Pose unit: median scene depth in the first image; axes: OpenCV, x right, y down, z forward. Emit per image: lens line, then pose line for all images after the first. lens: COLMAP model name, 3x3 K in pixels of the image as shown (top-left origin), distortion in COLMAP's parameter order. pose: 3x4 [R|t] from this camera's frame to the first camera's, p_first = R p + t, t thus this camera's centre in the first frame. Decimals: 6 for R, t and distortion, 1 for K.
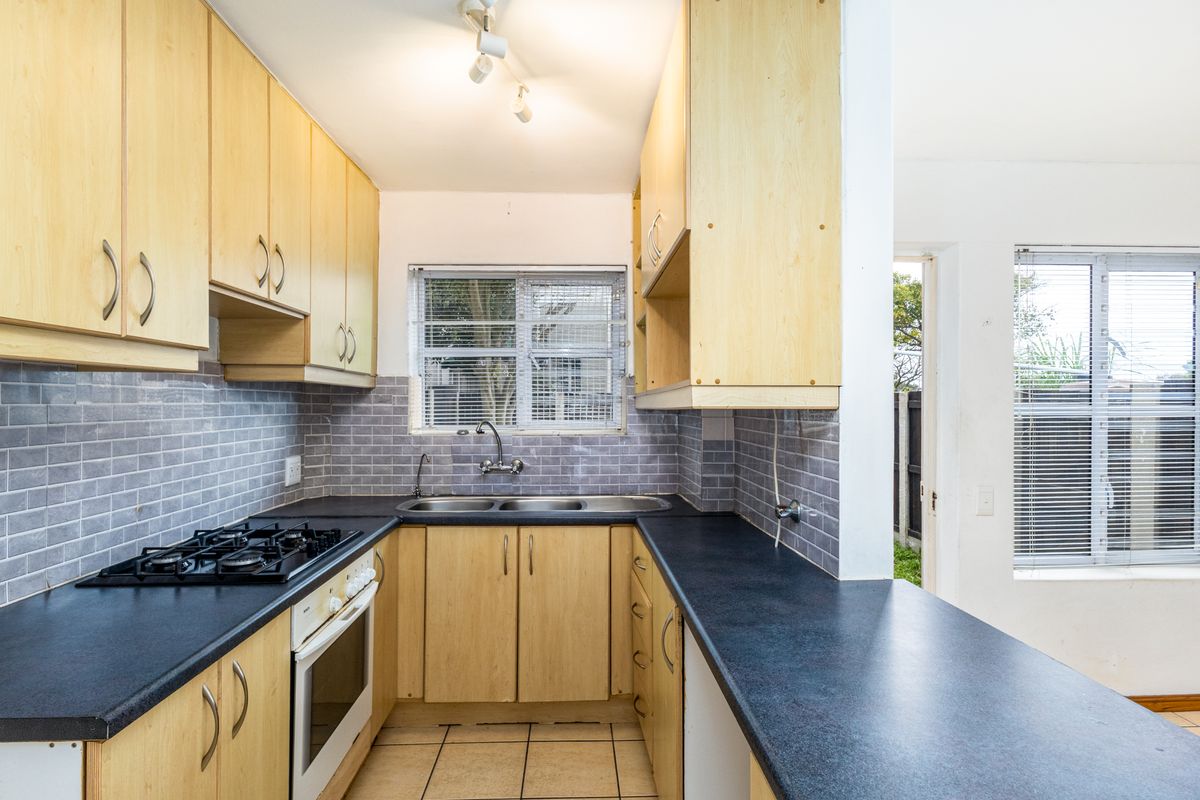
lens RADIAL K [[583.2, 0, 597.9], [0, 583.2, 400.6], [0, 0, 1]] dist [0.005257, -0.000628]
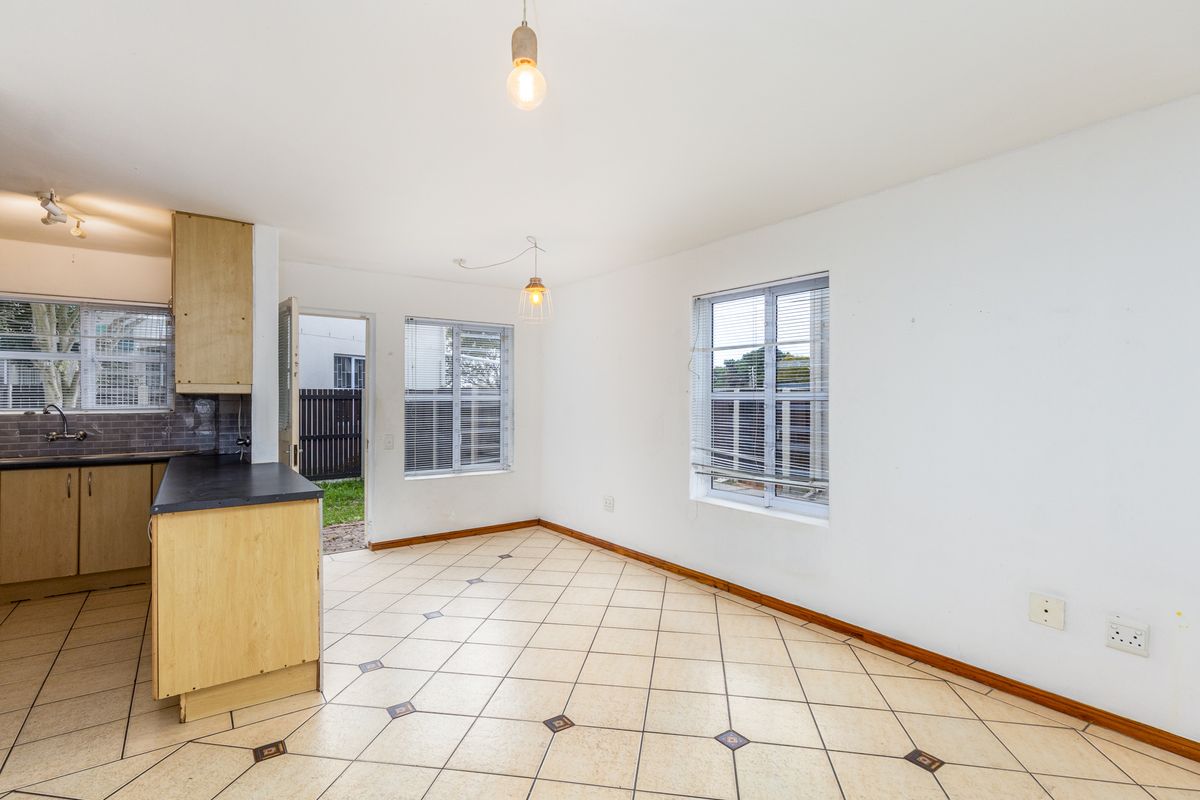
lens RADIAL K [[583.2, 0, 609.1], [0, 583.2, 399.6], [0, 0, 1]] dist [0.005257, -0.000628]
pose [[0.838888, 0.000609, 0.544304, 0.213106], [-0.002477, 0.999993, 0.002698, 0.018512], [-0.544298, -0.003611, 0.838884, -1.172141]]
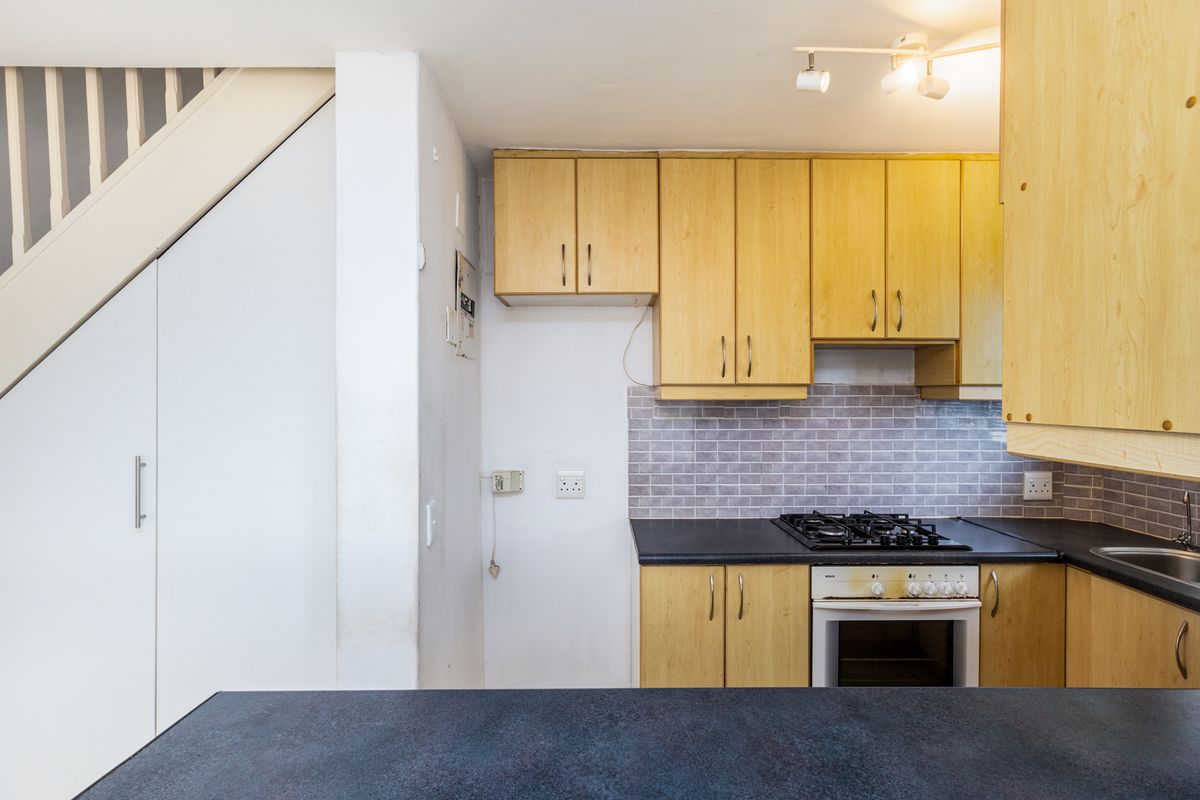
lens RADIAL K [[583.2, 0, 603.7], [0, 583.2, 398.6], [0, 0, 1]] dist [0.005257, -0.000628]
pose [[-0.032329, 0.000818, -0.999477, 0.555990], [0.003557, 0.999993, 0.000703, -0.035317], [0.999471, -0.003532, -0.032332, 0.336052]]
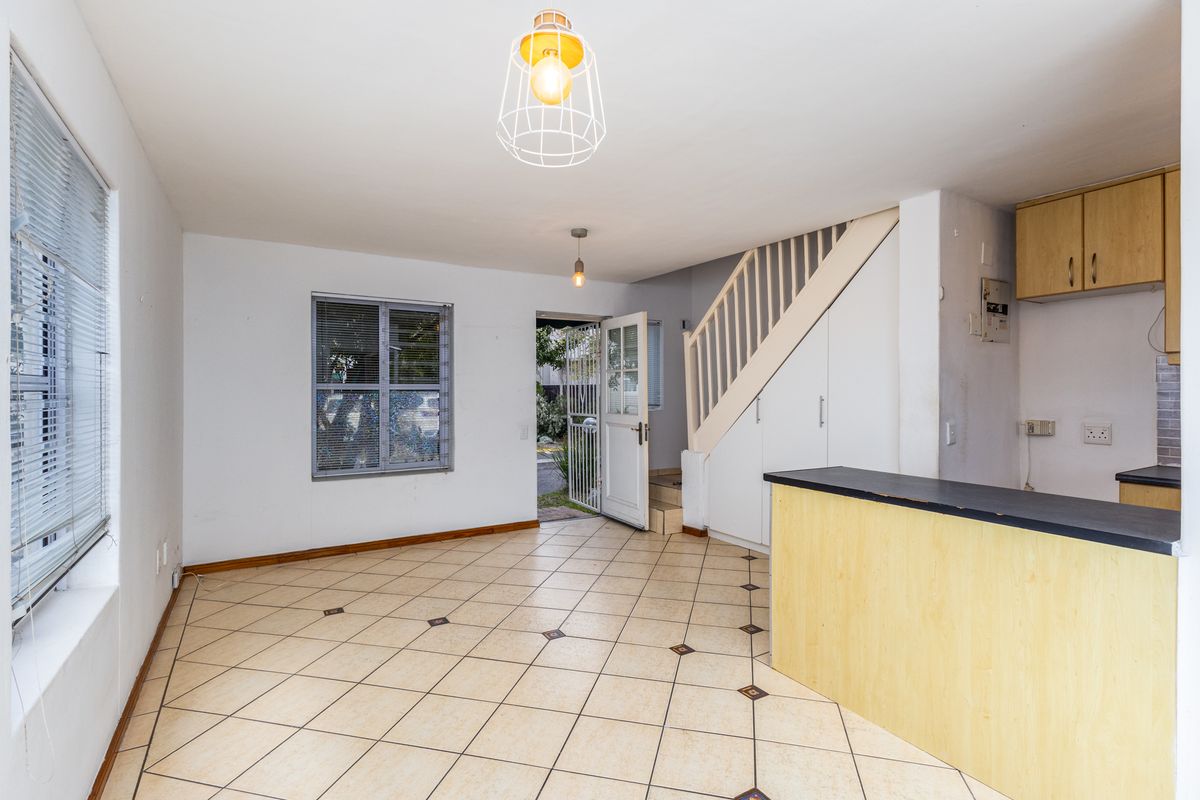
lens RADIAL K [[583.2, 0, 601.1], [0, 583.2, 394.0], [0, 0, 1]] dist [0.005257, -0.000628]
pose [[-0.884761, -0.000272, -0.466044, 1.228908], [-0.000907, 0.999999, 0.001138, 0.031535], [0.466044, 0.001429, -0.884761, 0.961048]]
